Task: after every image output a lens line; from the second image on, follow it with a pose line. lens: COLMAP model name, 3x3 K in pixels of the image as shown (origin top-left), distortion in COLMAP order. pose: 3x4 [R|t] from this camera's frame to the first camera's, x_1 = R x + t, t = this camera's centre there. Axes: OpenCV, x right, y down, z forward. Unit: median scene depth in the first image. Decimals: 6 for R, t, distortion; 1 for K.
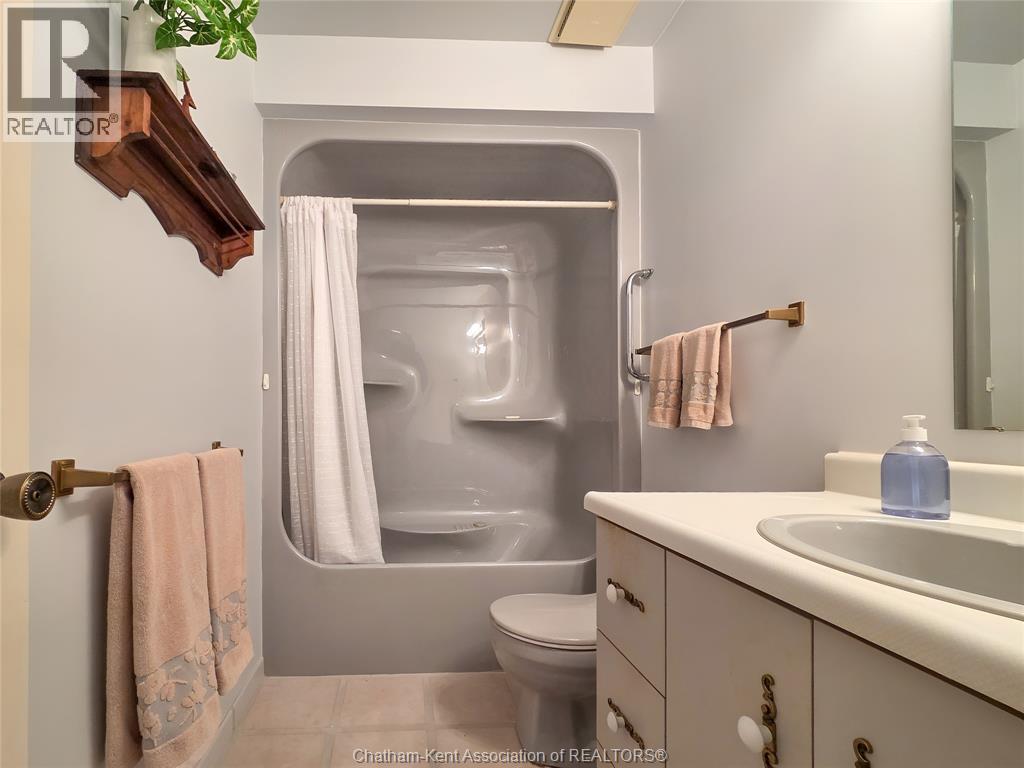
lens RADIAL K [[486.9, 0, 511.9], [0, 486.9, 439.1], [0, 0, 1]] dist [0.000749, 0.000169]
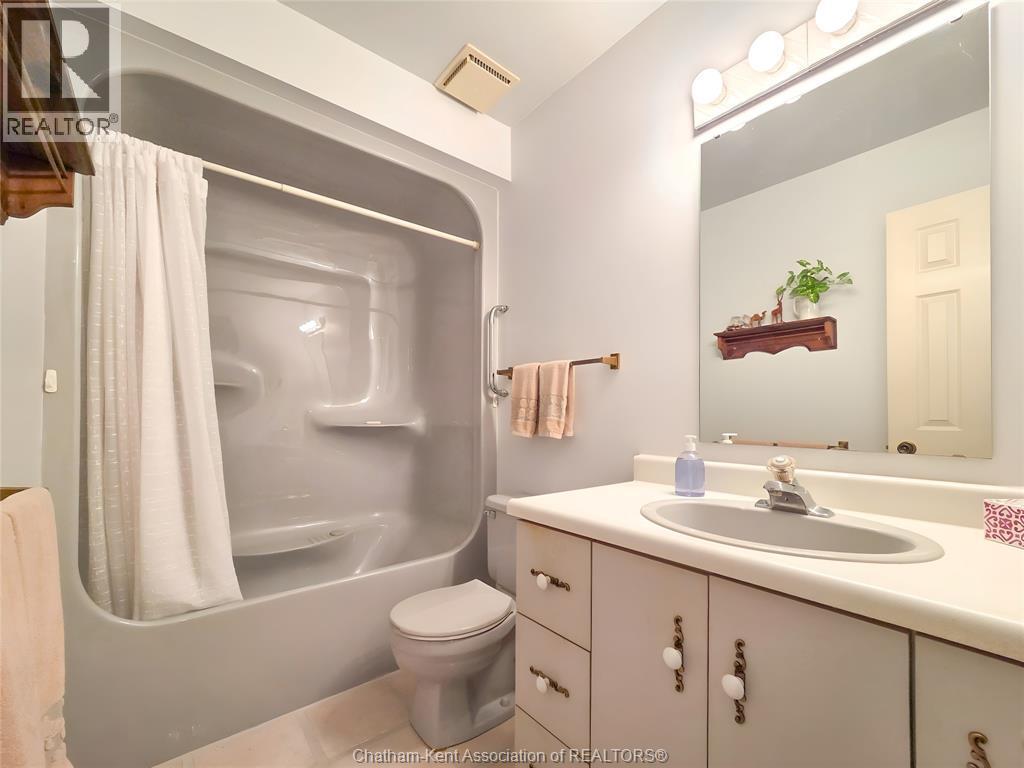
lens RADIAL K [[434.2, 0, 524.4], [0, 434.2, 411.3], [0, 0, 1]] dist [0.002146, 0.000198]
pose [[0.793188, 0.008957, 0.608910, -0.372704], [-0.007503, 0.999960, -0.004935, -0.082287], [-0.608930, -0.000654, 0.793224, 0.105855]]
